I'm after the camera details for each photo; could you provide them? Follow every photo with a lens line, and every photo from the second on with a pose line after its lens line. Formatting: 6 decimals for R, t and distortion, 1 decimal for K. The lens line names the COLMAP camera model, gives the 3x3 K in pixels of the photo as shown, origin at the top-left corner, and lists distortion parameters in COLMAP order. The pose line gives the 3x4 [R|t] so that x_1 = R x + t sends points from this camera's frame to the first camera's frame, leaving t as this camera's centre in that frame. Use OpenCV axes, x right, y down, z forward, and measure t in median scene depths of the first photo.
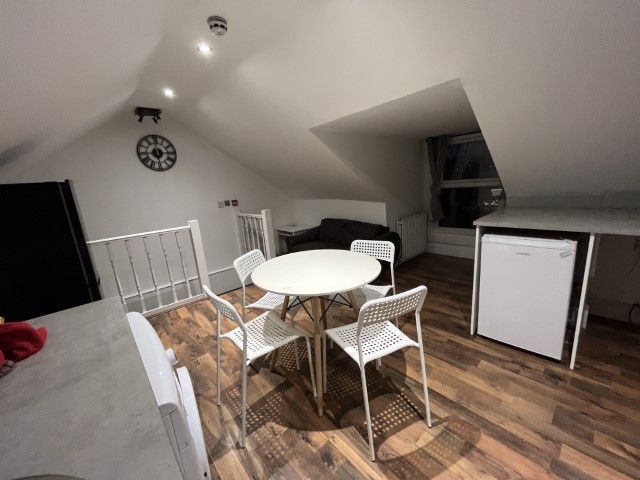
lens RADIAL K [[258.2, 0, 317.3], [0, 258.2, 239.9], [0, 0, 1]] dist [-0.000325, -0.000759]
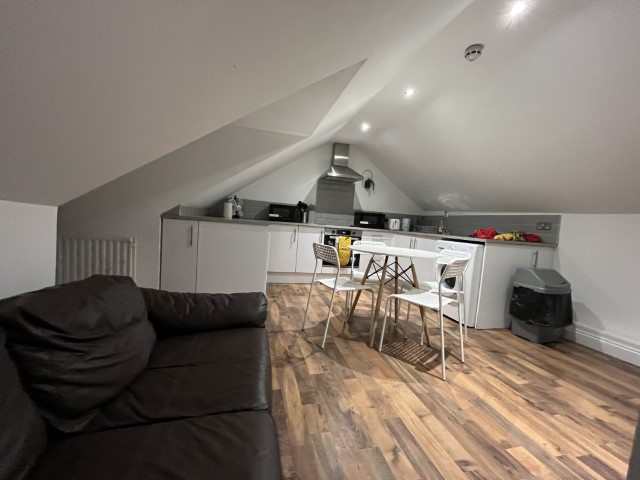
lens RADIAL K [[258.2, 0, 318.0], [0, 258.2, 239.8], [0, 0, 1]] dist [-0.000325, -0.000759]
pose [[-0.886200, -0.020103, 0.462866, -0.202310], [0.096077, 0.969366, 0.226050, -0.210113], [-0.453231, 0.244796, -0.857121, 1.632030]]
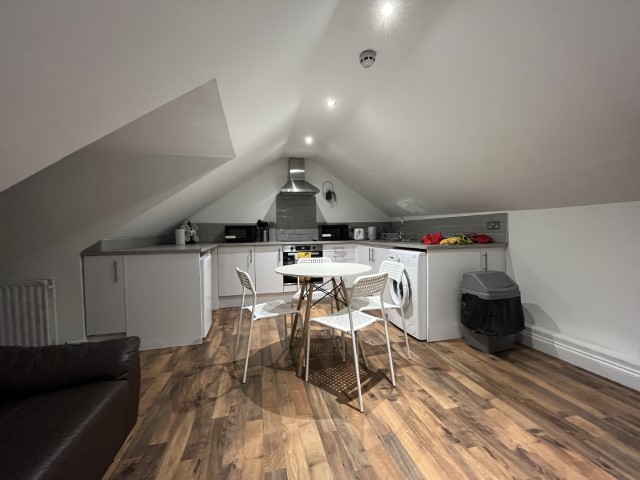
lens RADIAL K [[258.2, 0, 317.7], [0, 258.2, 239.6], [0, 0, 1]] dist [-0.000325, -0.000759]
pose [[-0.878836, 0.079998, 0.470370, -0.424541], [0.186802, 0.964836, 0.184925, -0.196252], [-0.439036, 0.250385, -0.862876, 1.459725]]
